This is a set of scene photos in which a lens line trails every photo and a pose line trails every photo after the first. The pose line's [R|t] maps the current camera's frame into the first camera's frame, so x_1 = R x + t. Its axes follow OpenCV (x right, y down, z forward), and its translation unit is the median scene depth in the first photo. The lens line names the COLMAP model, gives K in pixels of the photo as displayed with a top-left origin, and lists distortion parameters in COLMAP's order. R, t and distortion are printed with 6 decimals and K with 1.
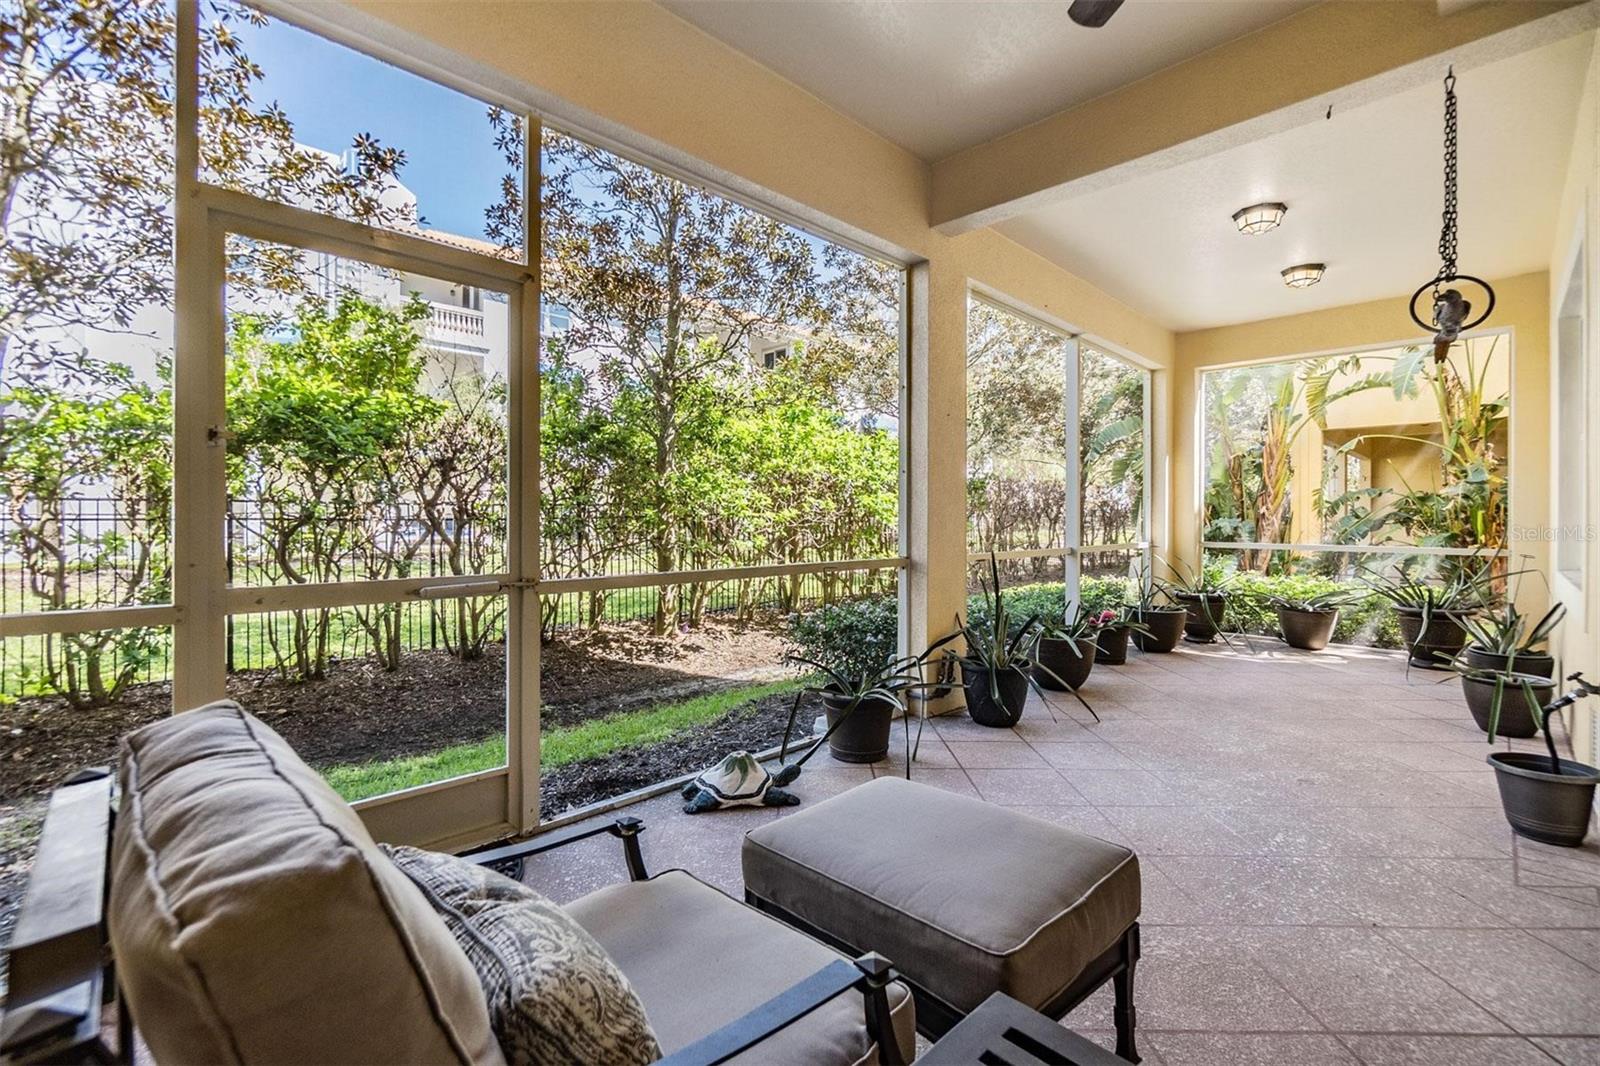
lens RADIAL K [[695.7, 0, 799.3], [0, 695.7, 520.0], [0, 0, 1]] dist [-0.001120, 0.000861]
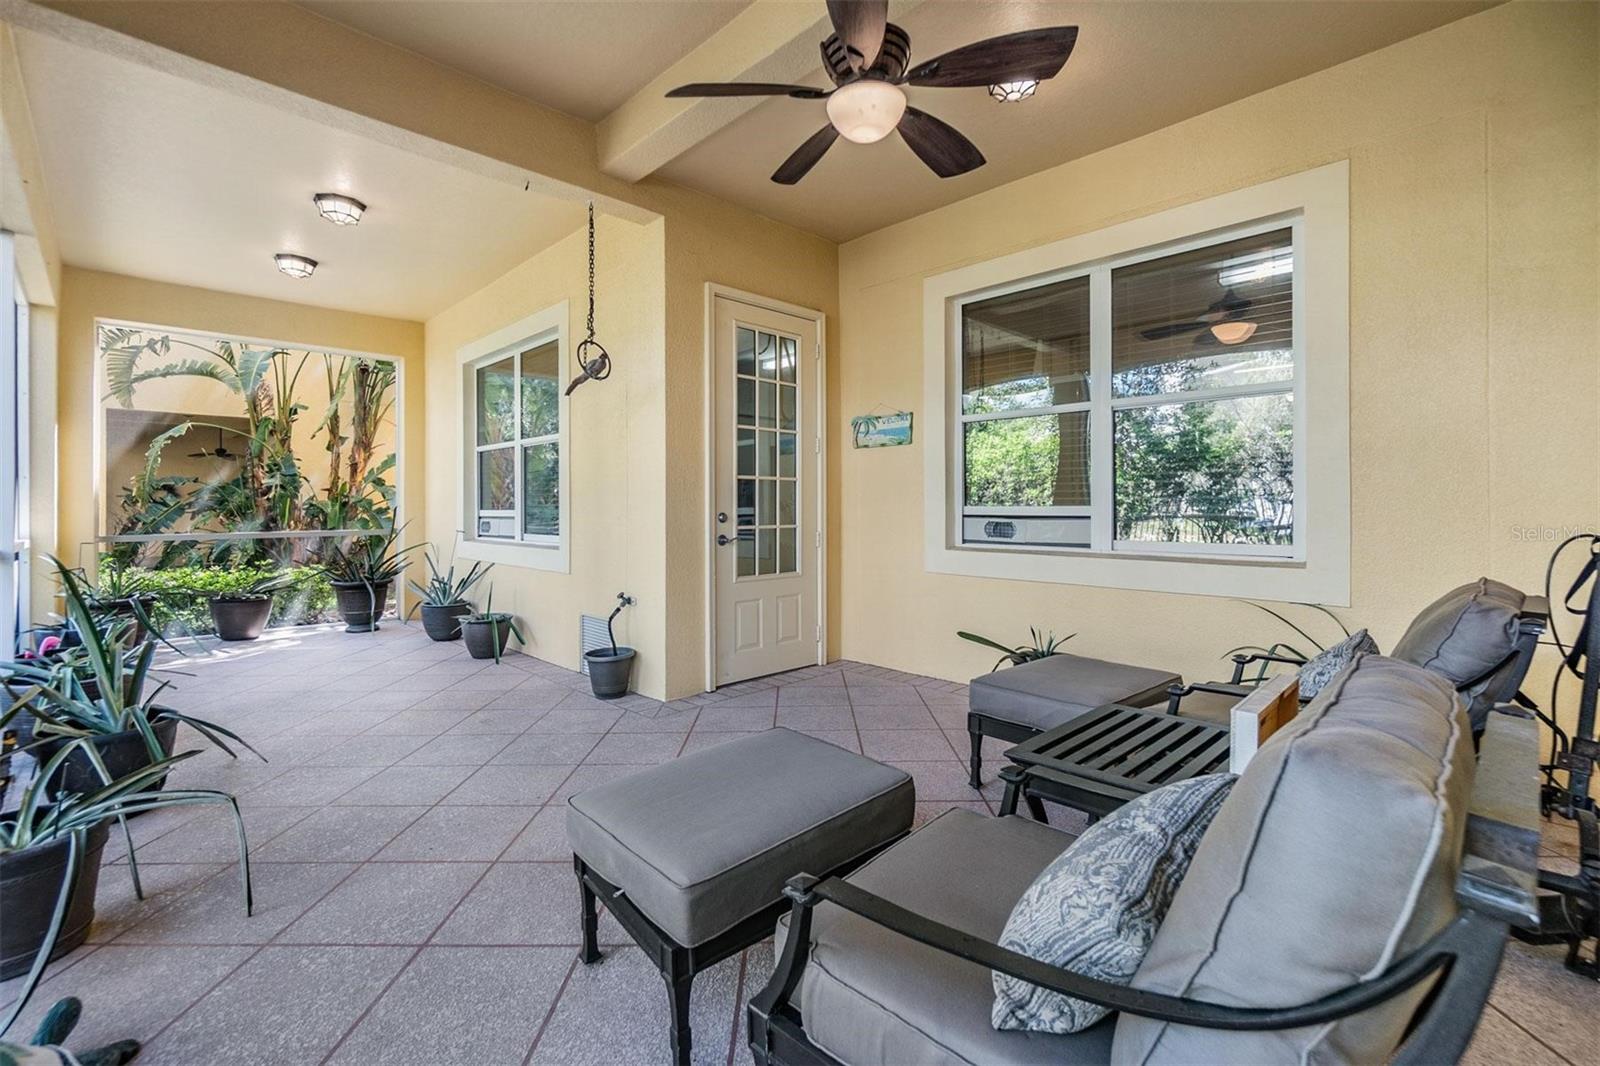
lens RADIAL K [[695.7, 0, 782.1], [0, 695.7, 507.9], [0, 0, 1]] dist [-0.001120, 0.000861]
pose [[0.024943, -0.005908, 0.999671, -0.396340], [0.008805, 0.999945, 0.005690, 0.003545], [-0.999650, 0.008660, 0.024993, 0.388184]]
